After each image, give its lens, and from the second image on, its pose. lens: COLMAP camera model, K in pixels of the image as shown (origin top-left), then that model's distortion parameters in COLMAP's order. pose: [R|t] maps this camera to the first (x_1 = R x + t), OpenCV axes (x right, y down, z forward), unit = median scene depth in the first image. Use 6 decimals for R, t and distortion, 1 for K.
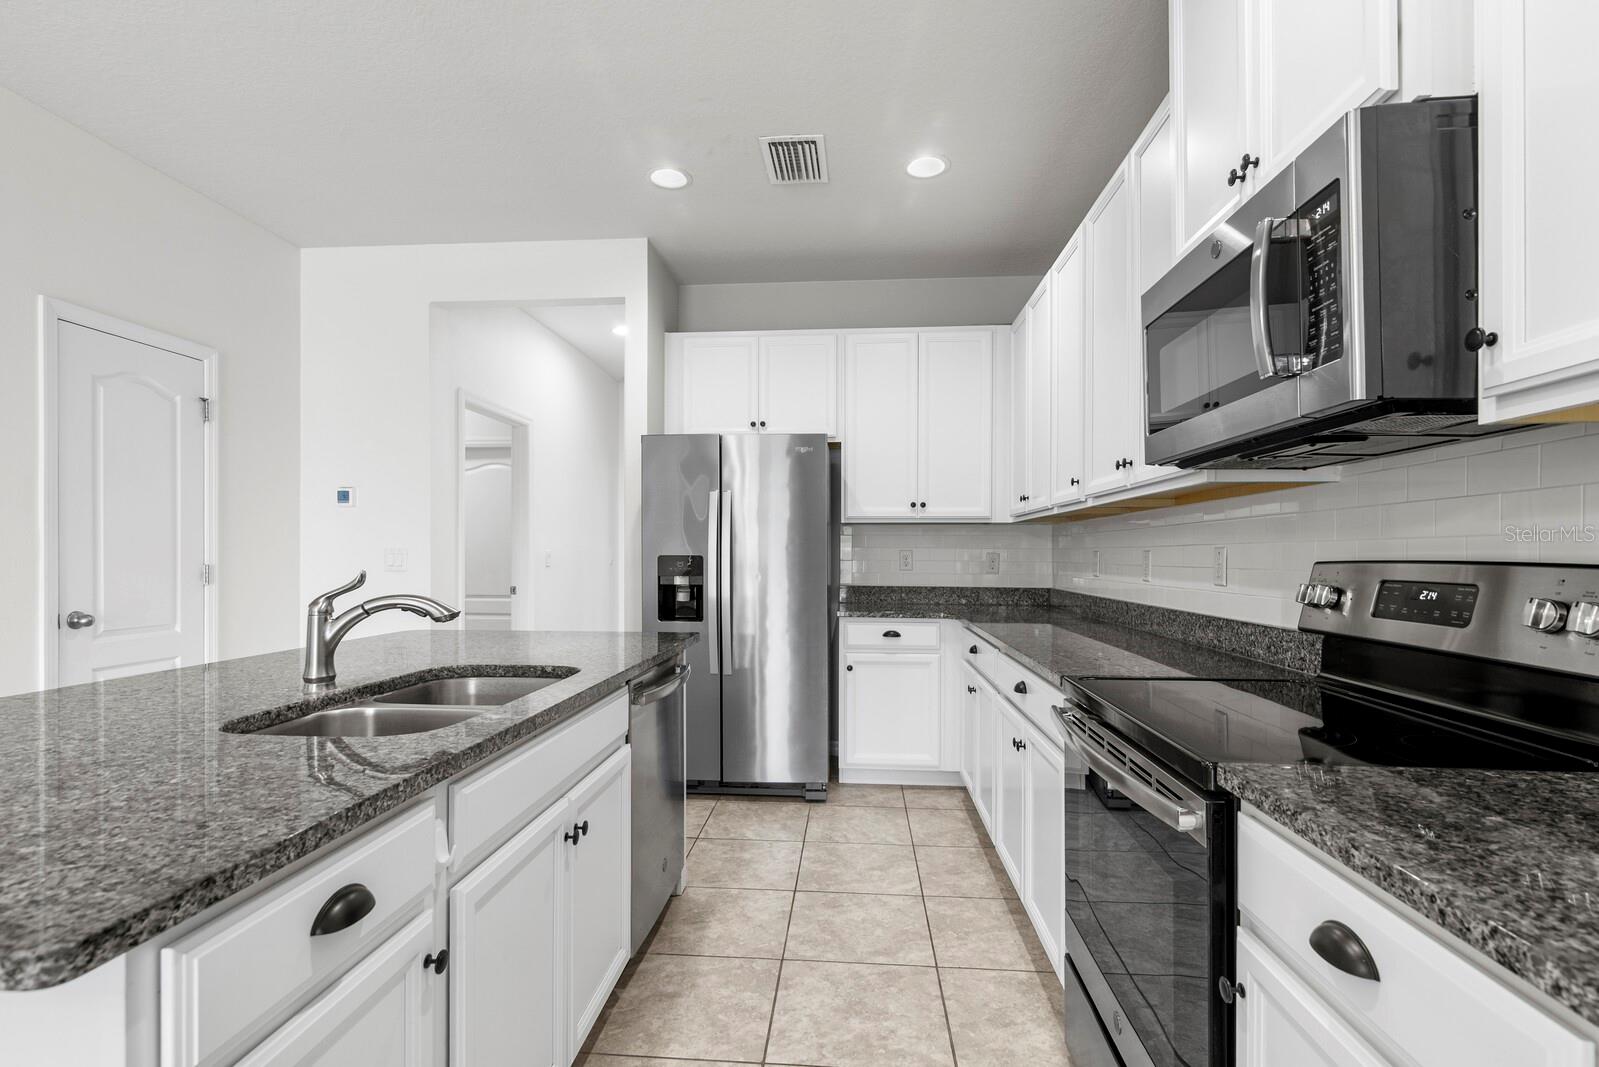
lens RADIAL K [[737.6, 0, 799.8], [0, 737.6, 549.8], [0, 0, 1]] dist [0.001176, -0.000594]
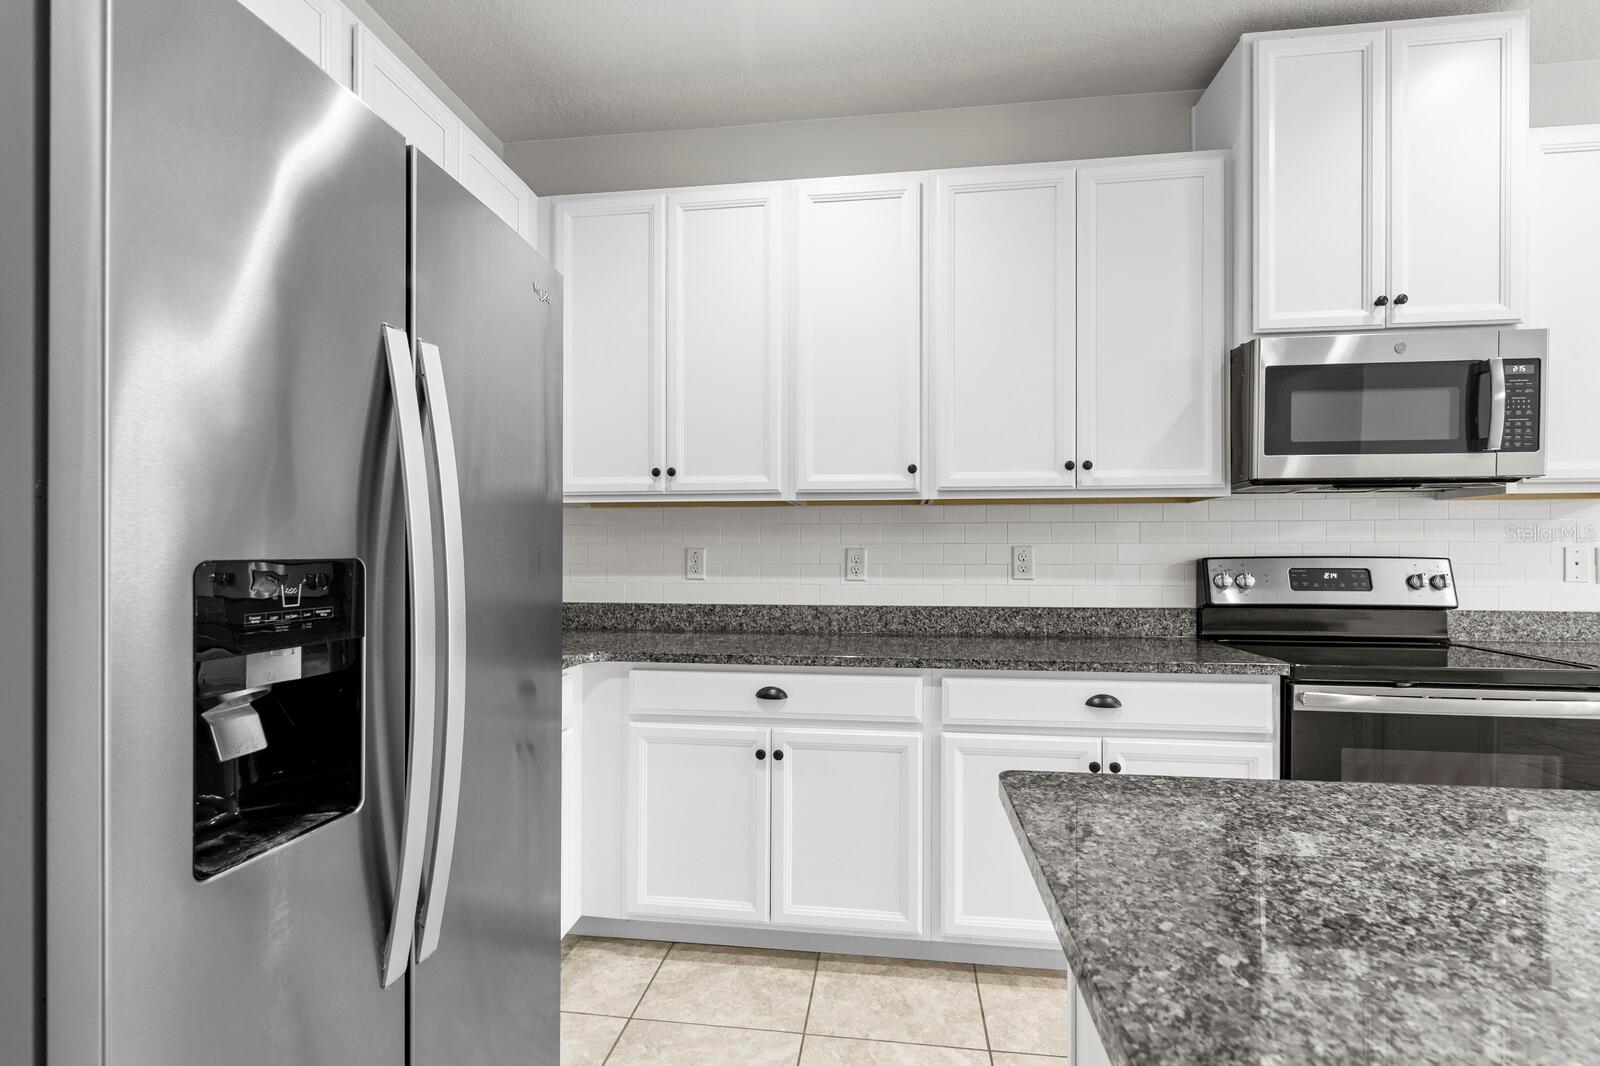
lens RADIAL K [[738.1, 0, 794.3], [0, 738.1, 548.6], [0, 0, 1]] dist [0.001176, -0.000594]
pose [[0.059563, 0.002792, 0.998221, -0.589311], [-0.006928, 0.999973, -0.002384, 0.005294], [-0.998201, -0.006773, 0.059580, 1.269217]]
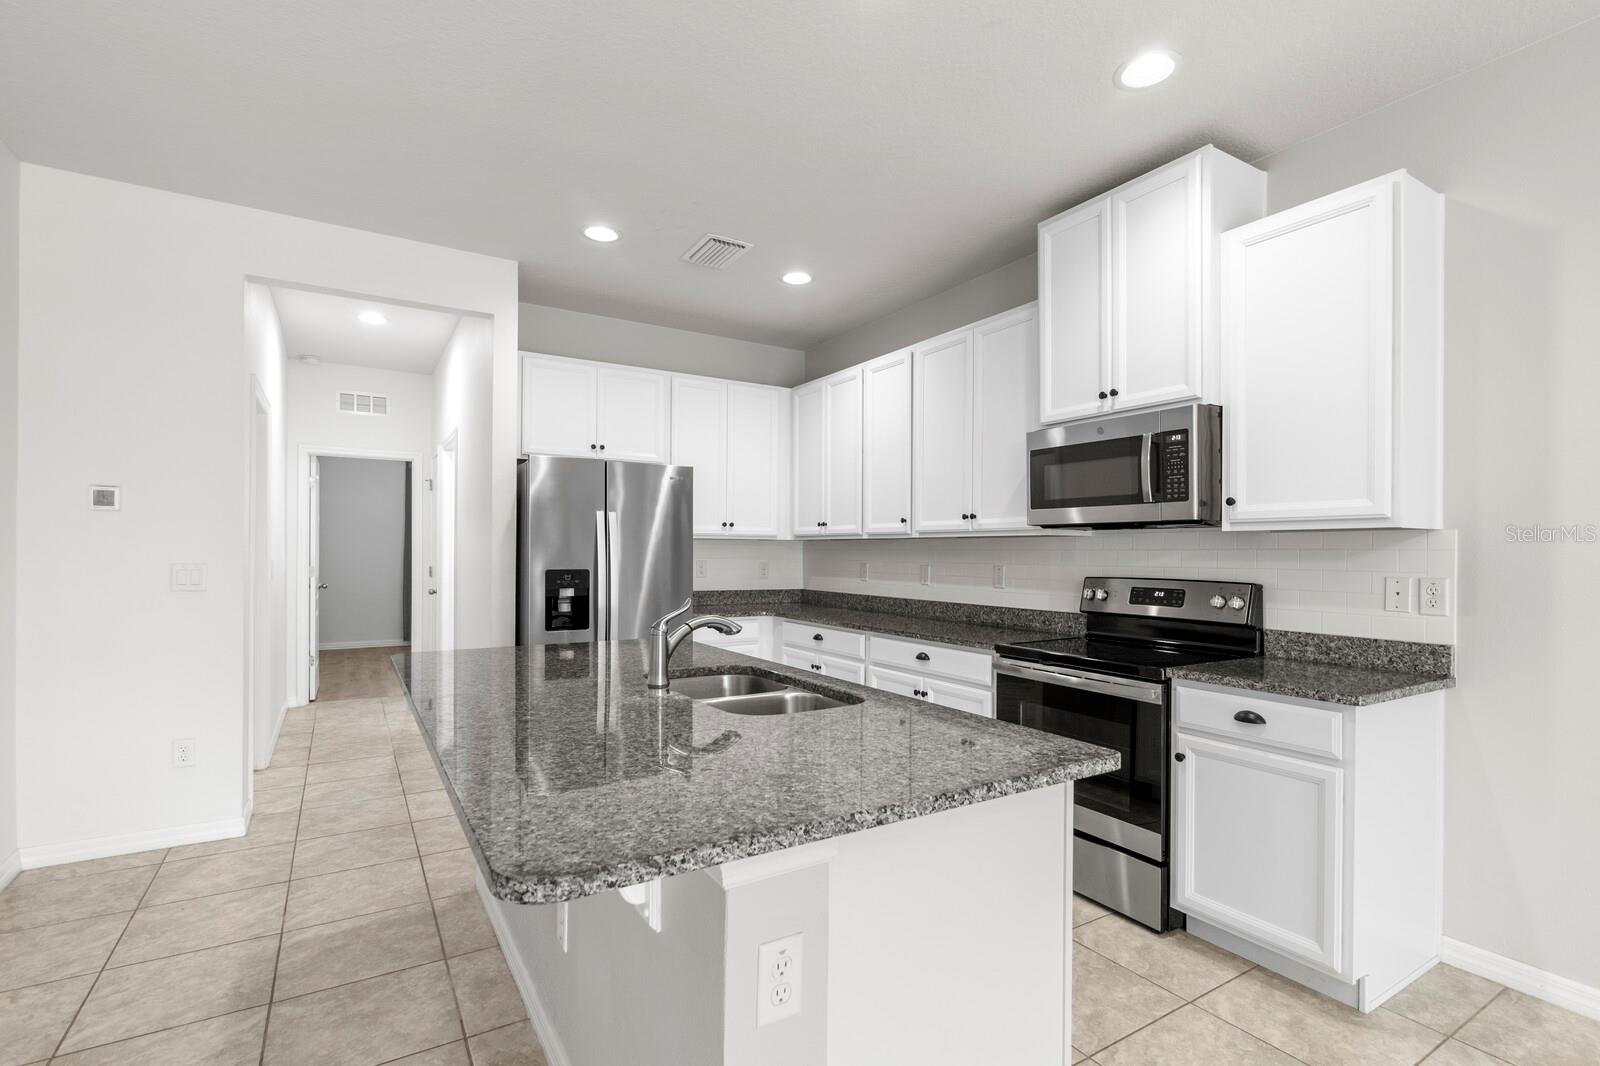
lens RADIAL K [[738.1, 0, 794.8], [0, 738.1, 544.5], [0, 0, 1]] dist [0.001176, -0.000594]
pose [[0.812339, 0.007590, 0.583137, -0.800747], [-0.007684, 0.999968, -0.002310, -0.044239], [-0.583136, -0.002604, 0.812371, -0.110376]]
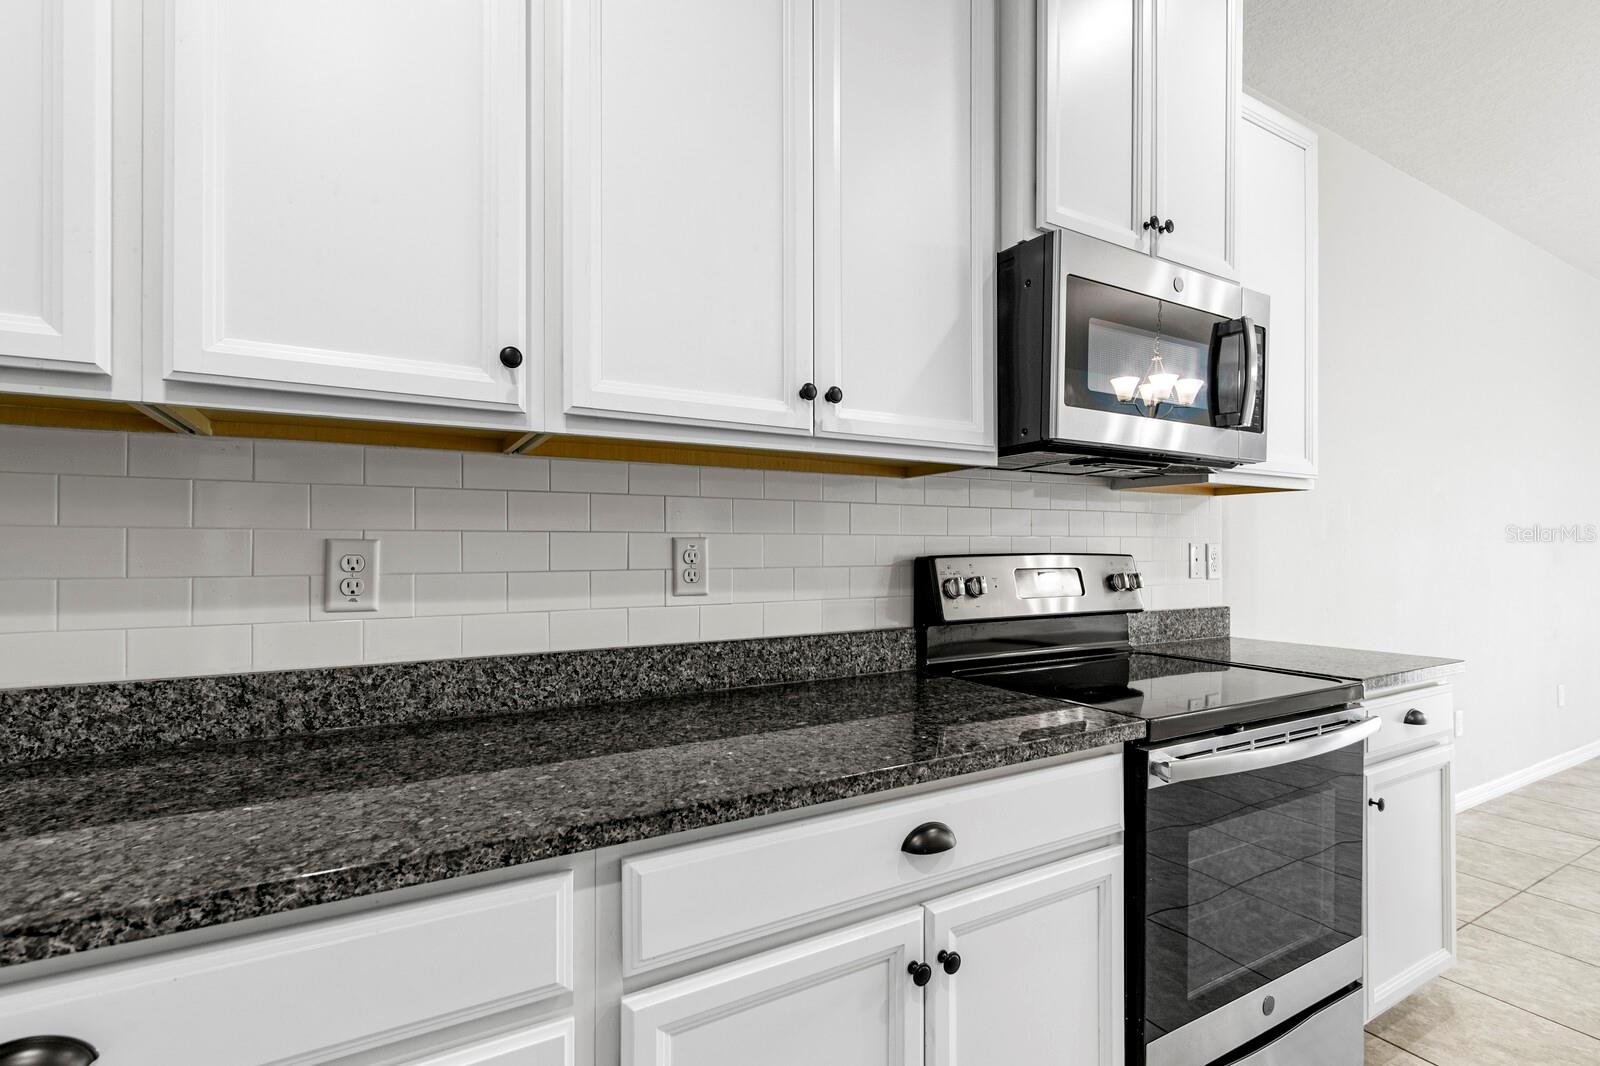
lens RADIAL K [[738.1, 0, 799.2], [0, 738.1, 547.7], [0, 0, 1]] dist [0.001176, -0.000594]
pose [[-0.564940, -0.000279, 0.825132, -0.030300], [-0.006417, 0.999971, -0.004055, 0.007633], [-0.825107, -0.007586, -0.564926, 1.275447]]
